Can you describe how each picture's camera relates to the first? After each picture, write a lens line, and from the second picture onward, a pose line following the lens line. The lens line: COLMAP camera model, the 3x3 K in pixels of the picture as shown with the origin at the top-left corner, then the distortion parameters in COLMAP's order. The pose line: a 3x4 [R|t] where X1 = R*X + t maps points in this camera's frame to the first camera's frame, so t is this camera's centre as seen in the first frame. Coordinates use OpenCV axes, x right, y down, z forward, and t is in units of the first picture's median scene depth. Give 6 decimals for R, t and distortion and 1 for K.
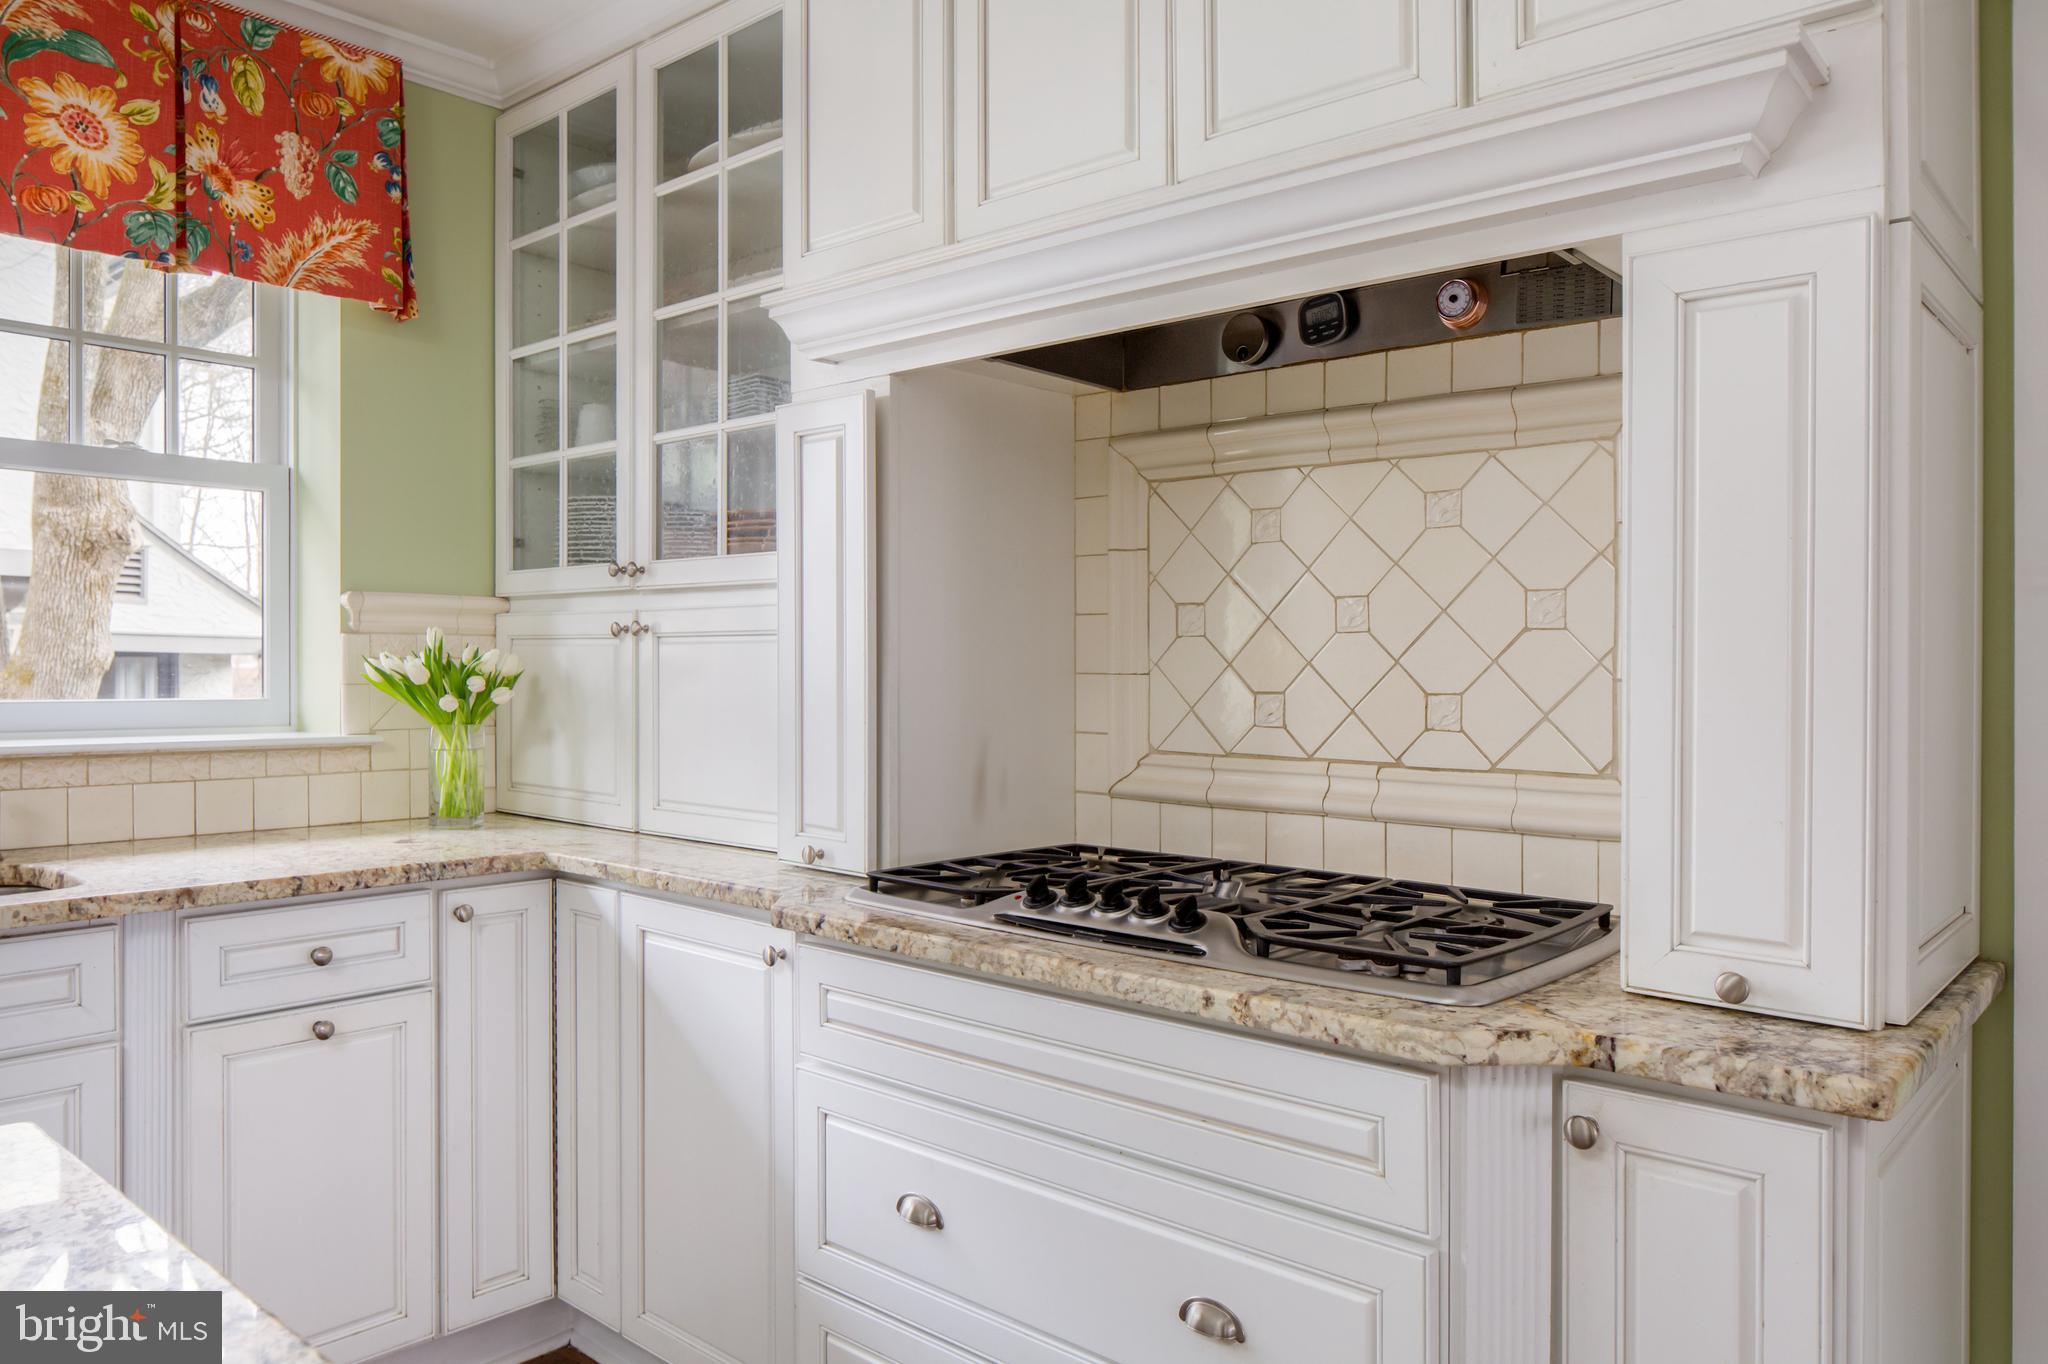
lens RADIAL K [[1417.5, 0, 1017.7], [0, 1417.5, 605.5], [0, 0, 1]] dist [0.003787, -0.000083]
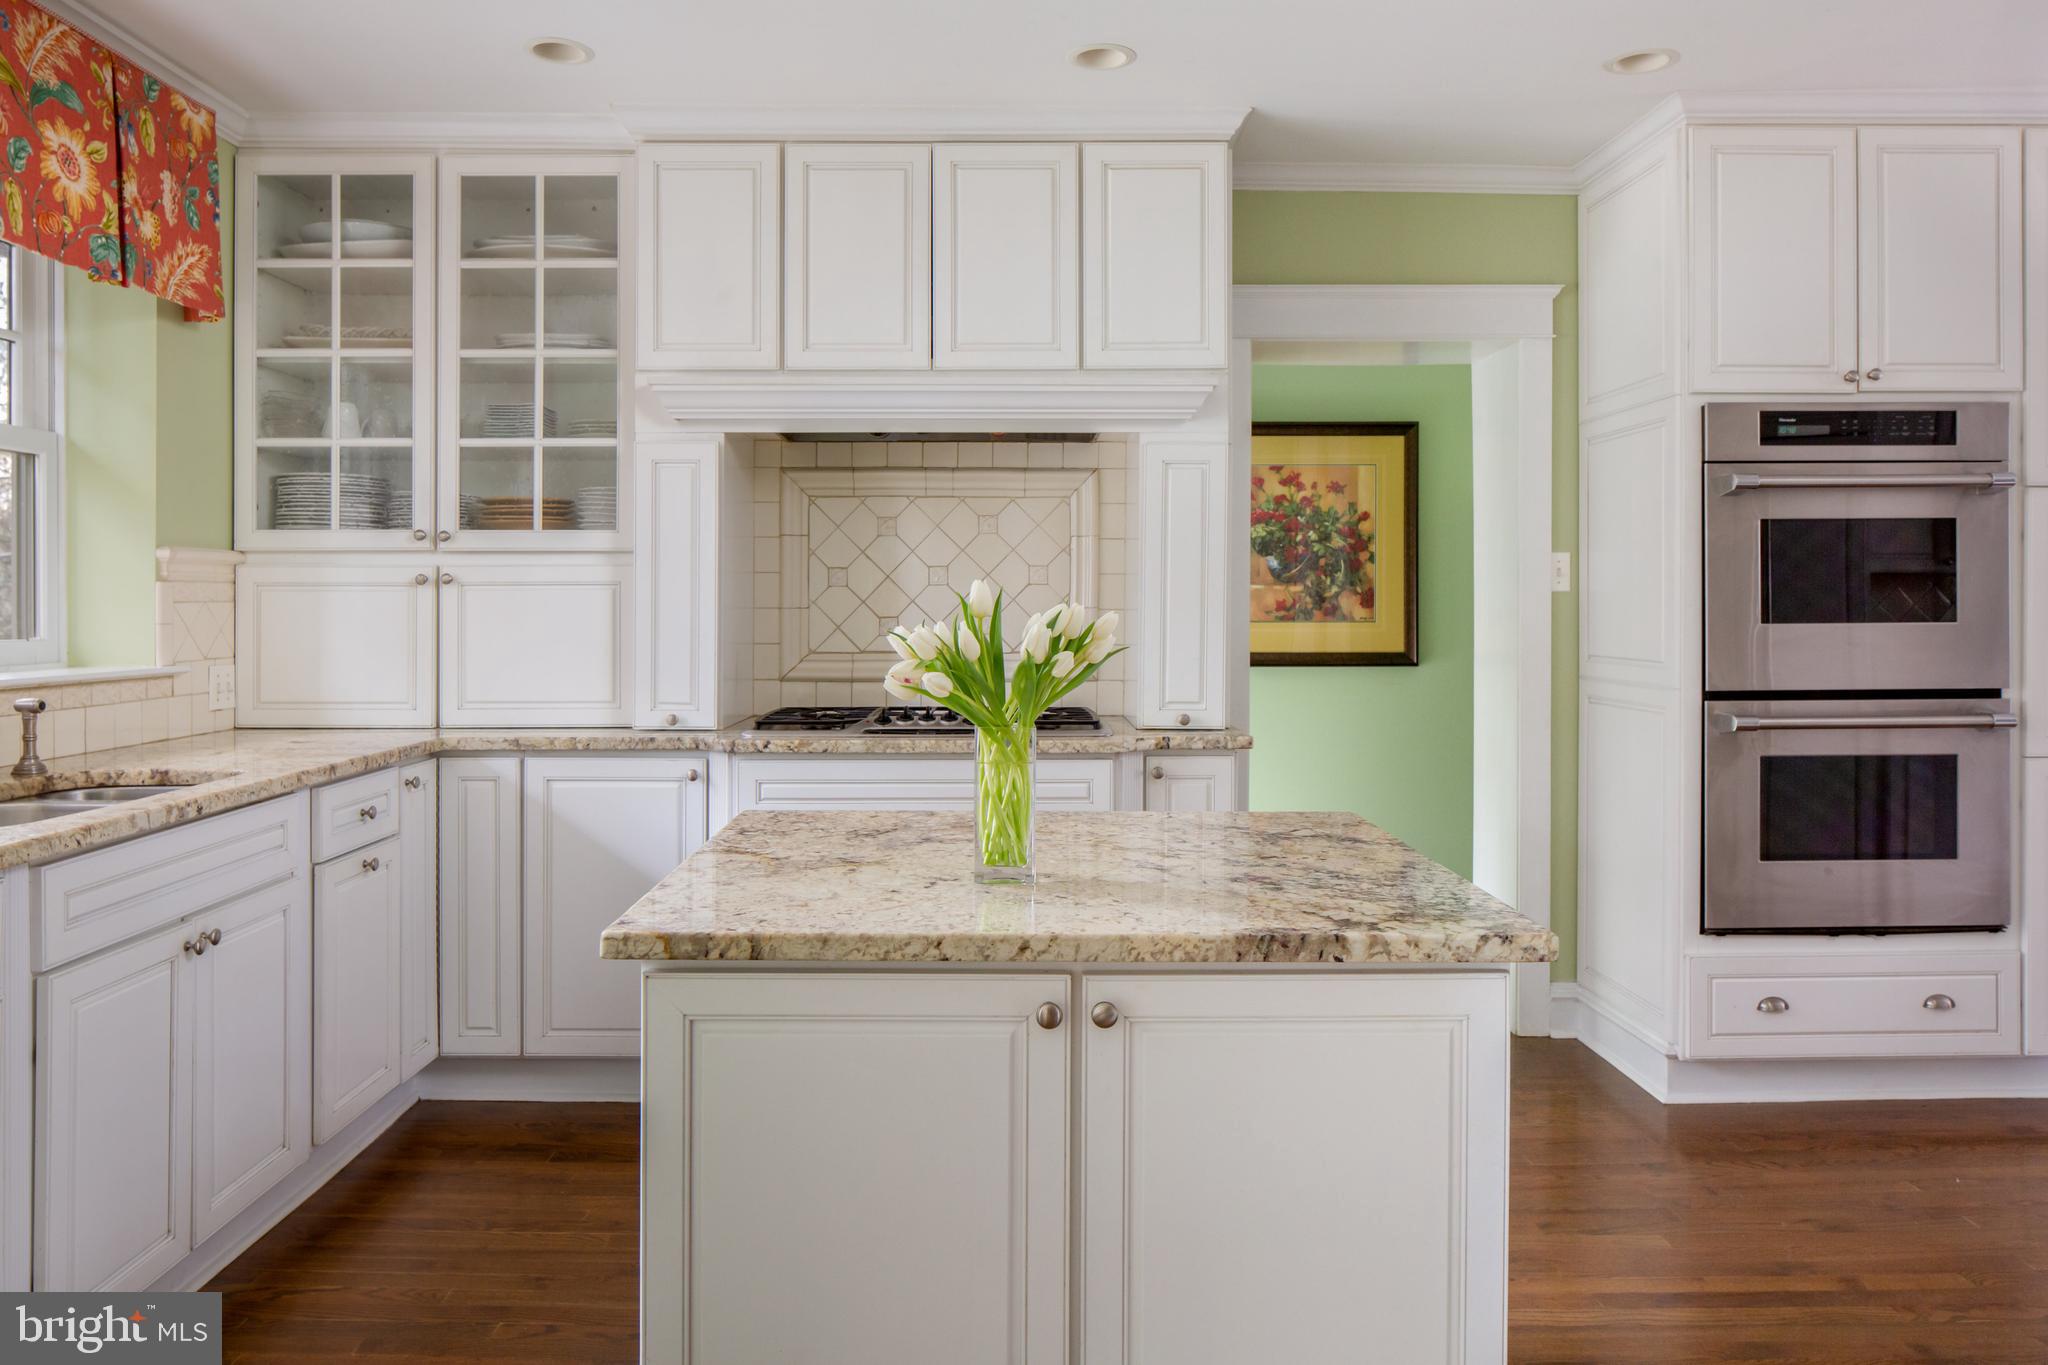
lens RADIAL K [[1401.4, 0, 1021.5], [0, 1401.4, 506.6], [0, 0, 1]] dist [0.002285, 0.000504]
pose [[0.732017, 0.038793, 0.680181, -0.845322], [-0.022481, 0.999209, -0.032794, -0.023808], [-0.680915, 0.008715, 0.732311, -0.410474]]
